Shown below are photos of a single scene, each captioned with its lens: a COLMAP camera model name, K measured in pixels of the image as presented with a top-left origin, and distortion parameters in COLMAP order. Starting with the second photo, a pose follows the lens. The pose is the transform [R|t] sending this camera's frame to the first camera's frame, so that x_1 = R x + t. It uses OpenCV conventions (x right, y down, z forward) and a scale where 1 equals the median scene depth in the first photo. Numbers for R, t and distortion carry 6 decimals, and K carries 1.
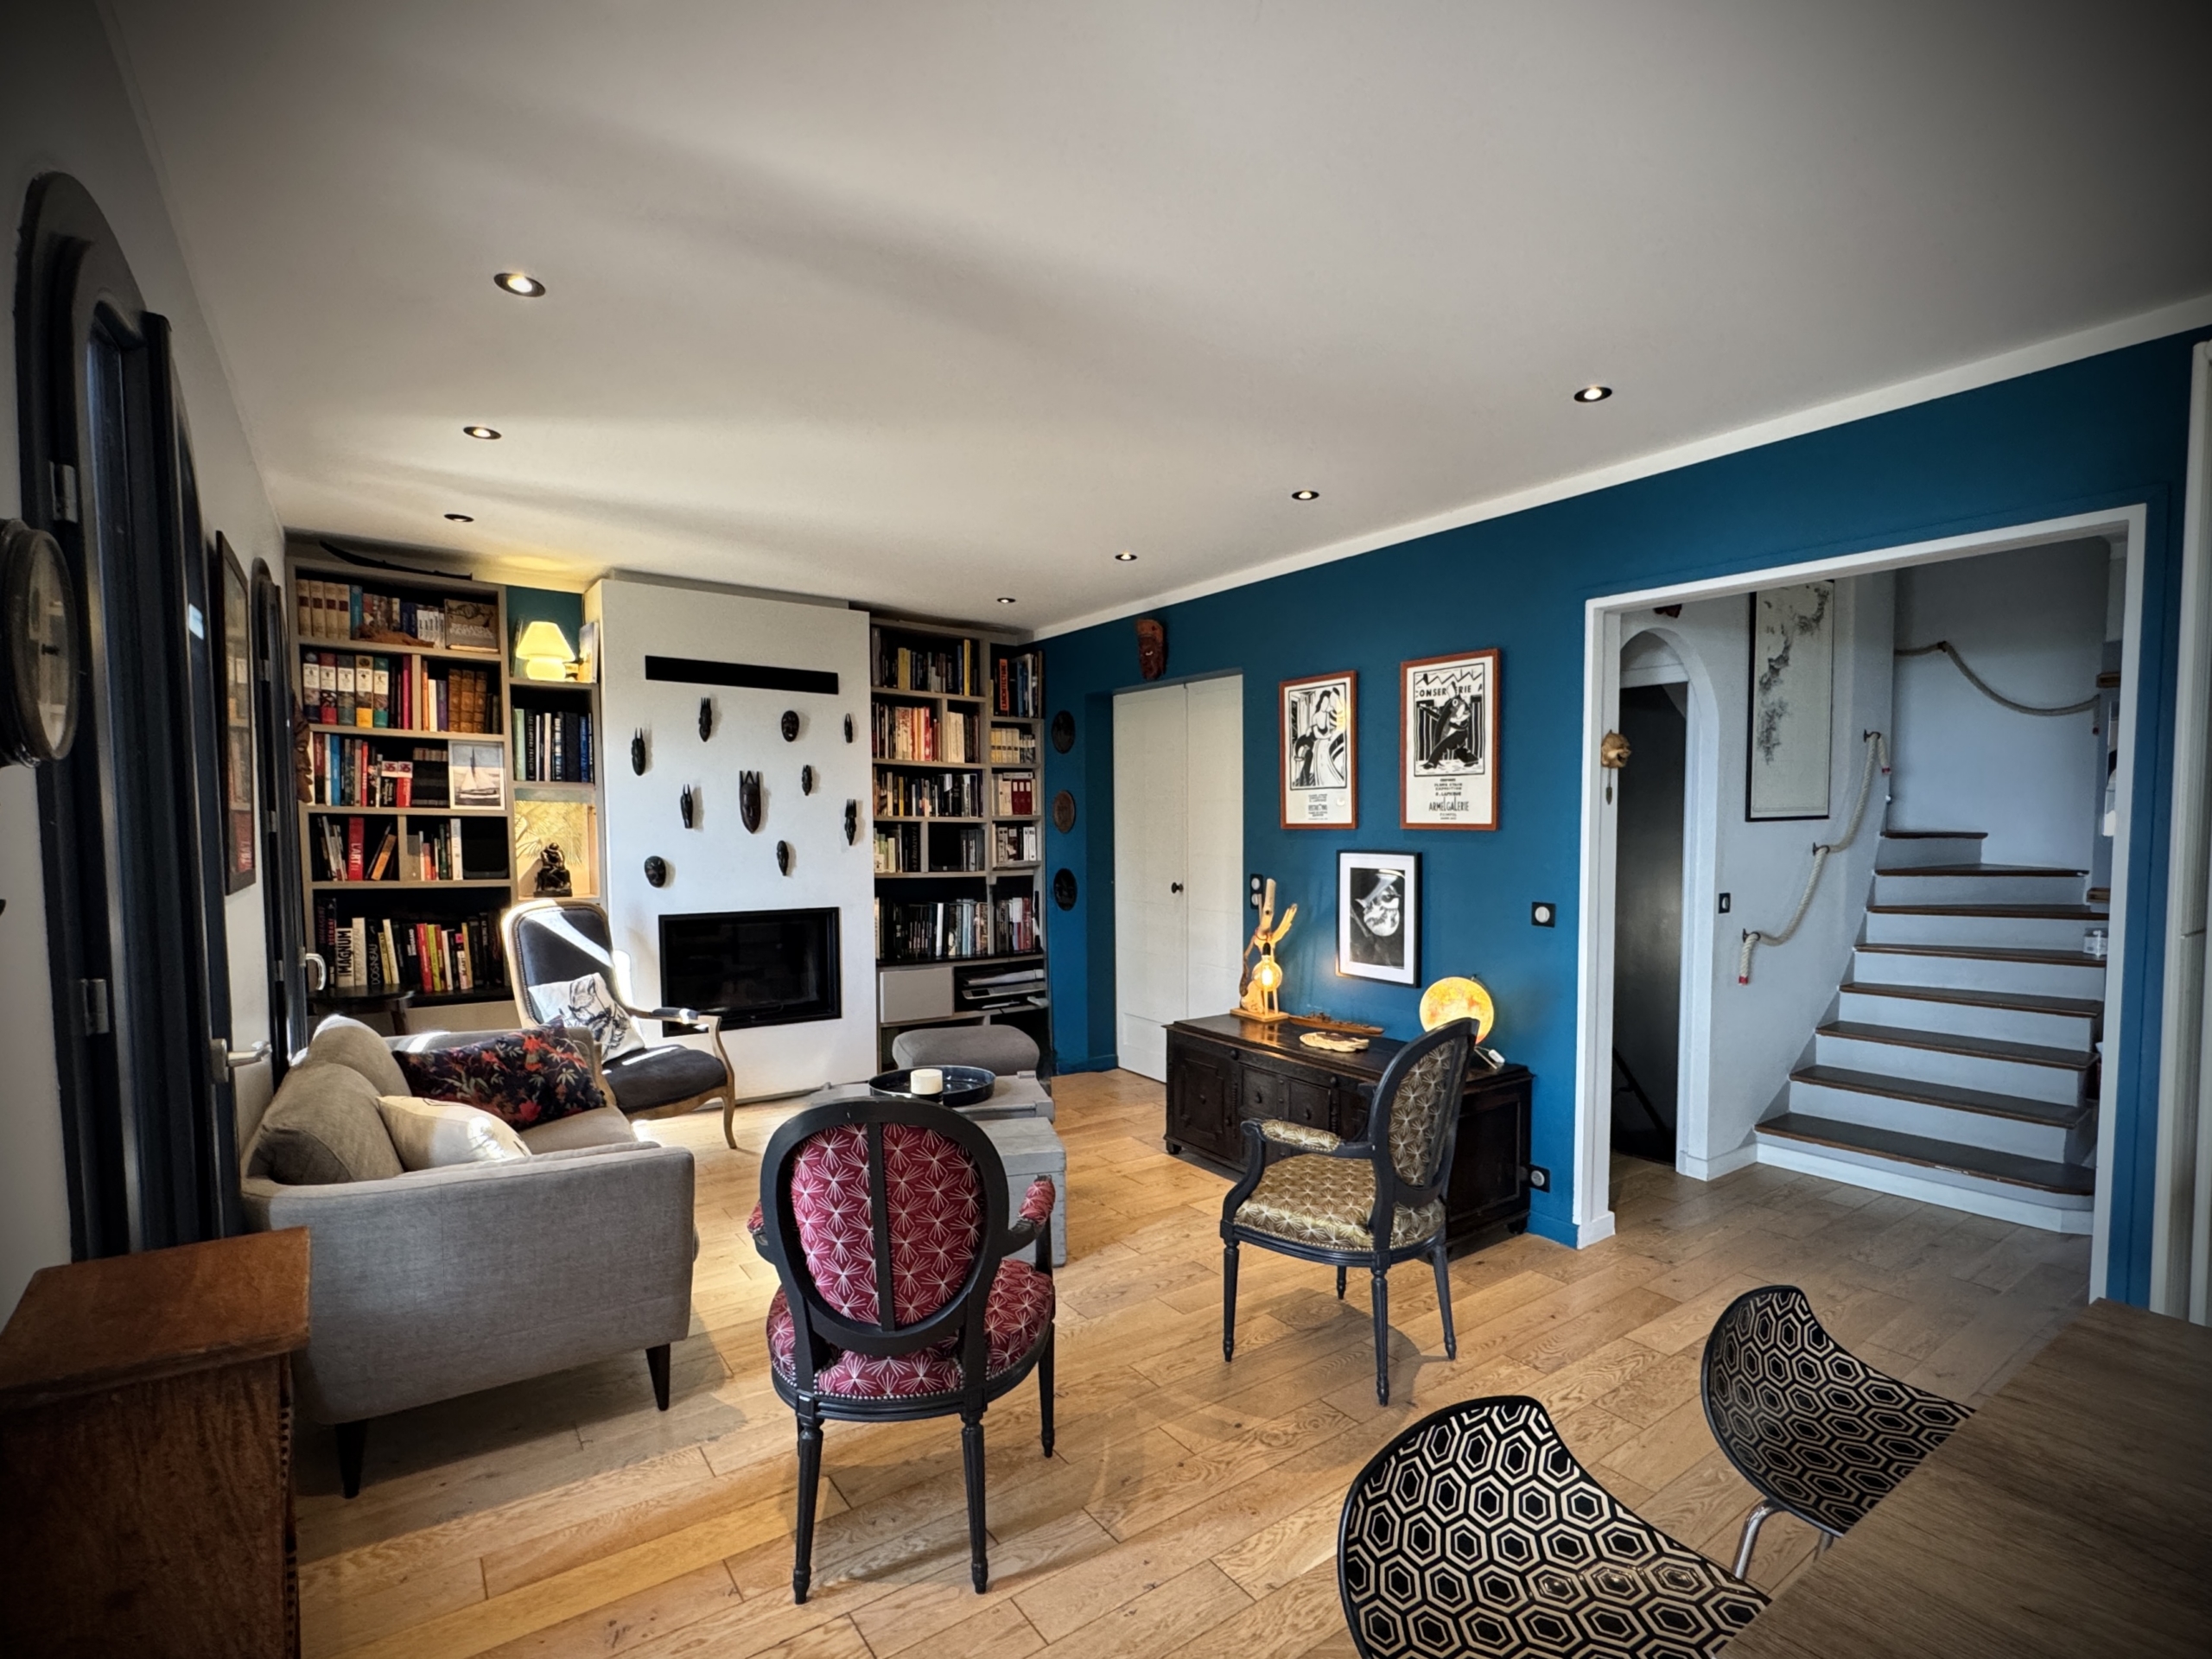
lens RADIAL K [[1033.1, 0, 1115.3], [0, 1033.1, 897.4], [0, 0, 1]] dist [0.001449, 0.000217]
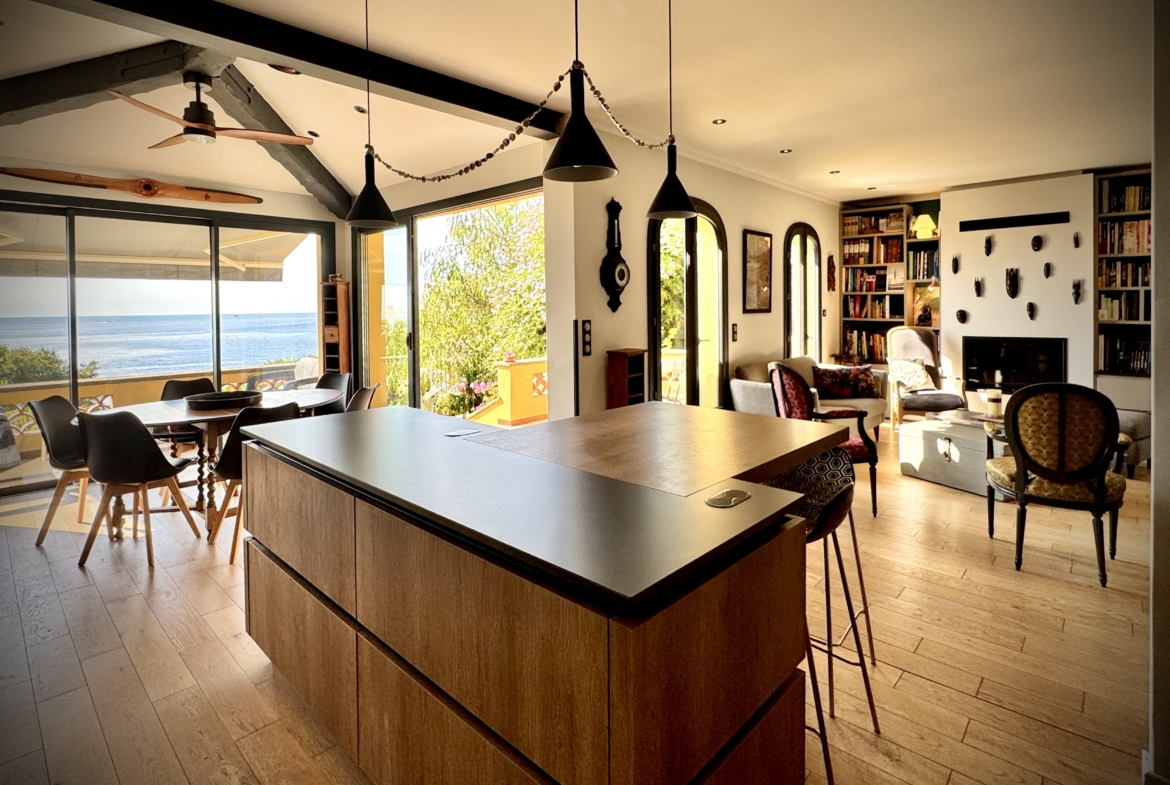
lens RADIAL K [[578.2, 0, 585.0], [0, 578.2, 392.5], [0, 0, 1]] dist [-0.000905, -0.000454]
pose [[0.181474, 0.137145, -0.973786, 0.711091], [-0.054856, 0.990098, 0.129220, 0.023106], [0.981865, 0.029968, 0.187200, -0.051288]]
